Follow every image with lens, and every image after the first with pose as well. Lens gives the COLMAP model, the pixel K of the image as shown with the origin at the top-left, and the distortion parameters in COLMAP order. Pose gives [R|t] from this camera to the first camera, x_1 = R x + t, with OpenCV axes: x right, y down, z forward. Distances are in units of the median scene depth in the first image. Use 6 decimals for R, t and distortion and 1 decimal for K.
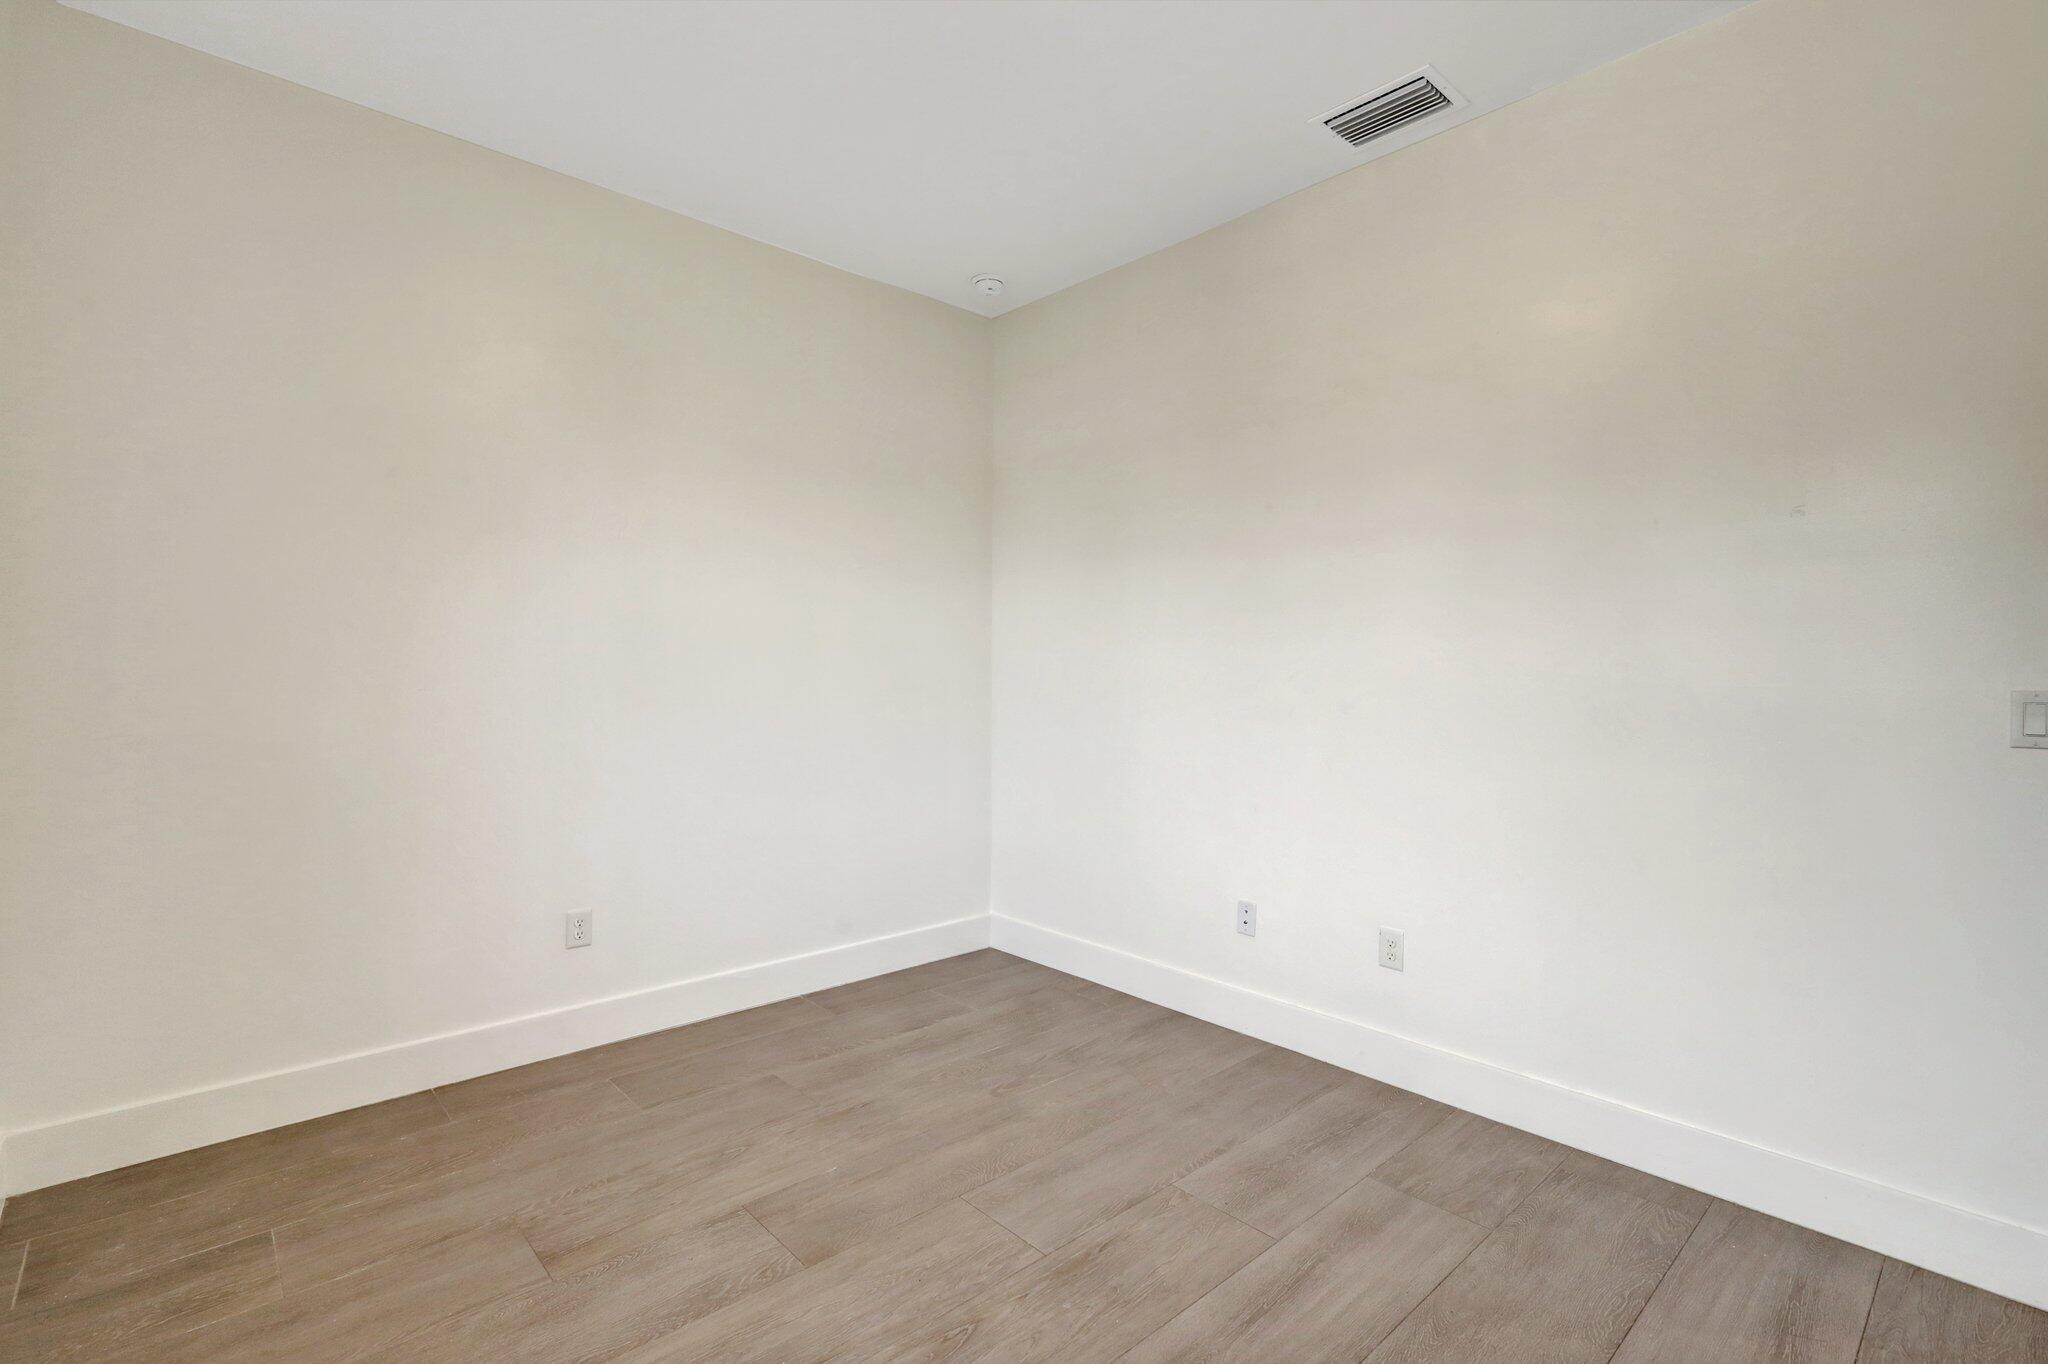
lens RADIAL K [[950.7, 0, 1025.3], [0, 950.7, 680.1], [0, 0, 1]] dist [-0.004209, 0.000971]
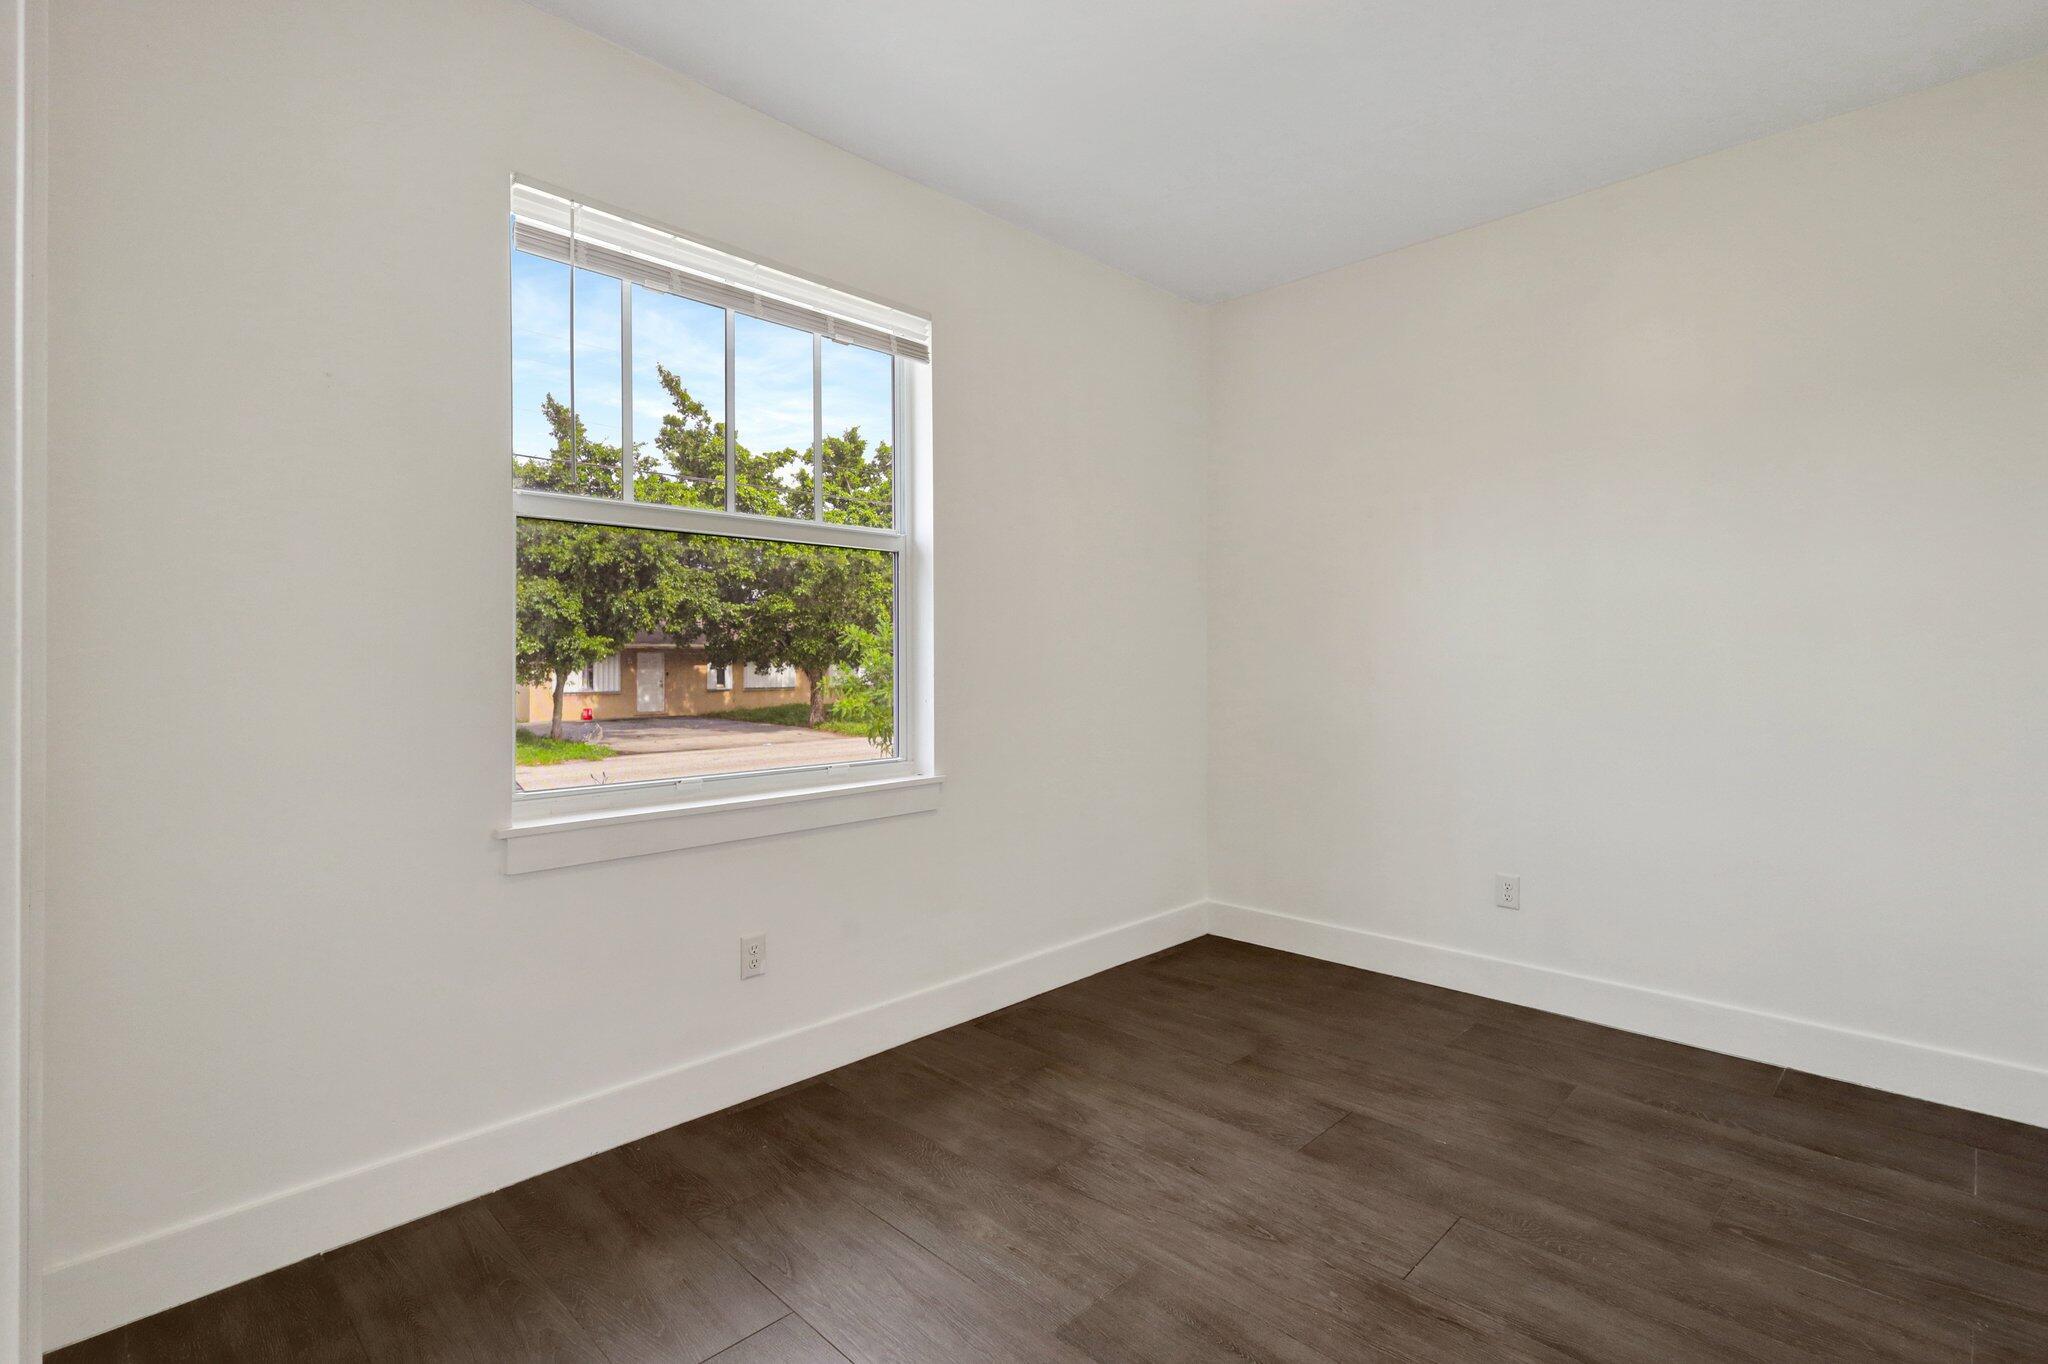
lens RADIAL K [[950.7, 0, 1014.3], [0, 950.7, 670.4], [0, 0, 1]] dist [-0.004209, 0.000971]
pose [[0.033985, 0.000946, -0.999422, 0.803341], [-0.005061, 0.999987, 0.000774, 0.003664], [0.999410, 0.005032, 0.033989, 0.491763]]
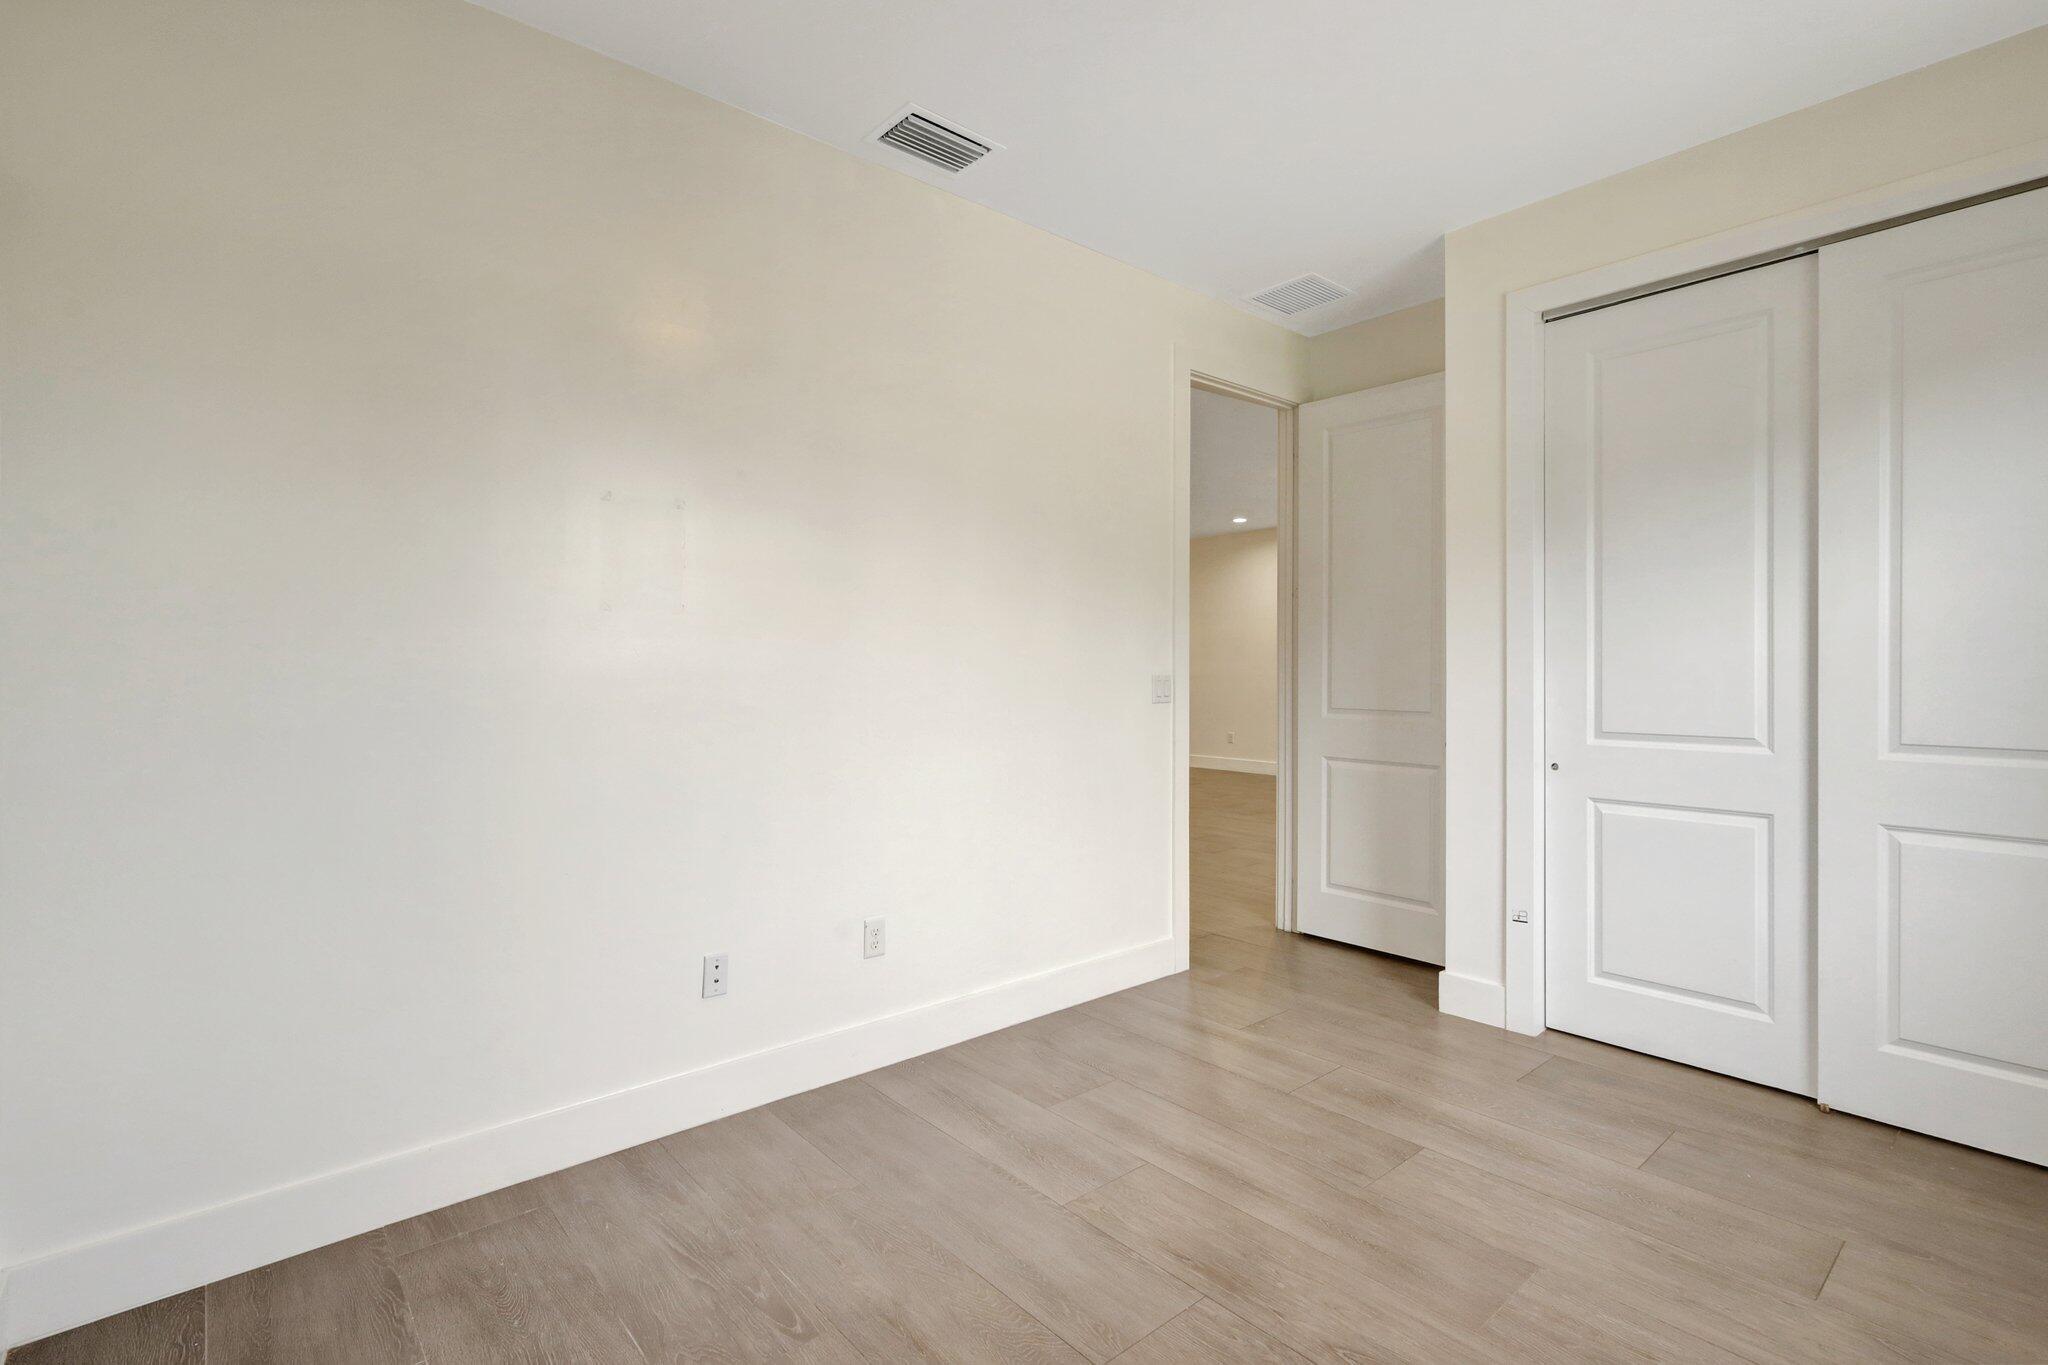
lens RADIAL K [[950.7, 0, 1033.0], [0, 950.7, 675.2], [0, 0, 1]] dist [-0.004209, 0.000971]
pose [[0.016730, -0.012065, 0.999787, -0.765813], [0.011897, 0.999859, 0.011867, -0.012445], [-0.999789, 0.011696, 0.016872, 0.972295]]
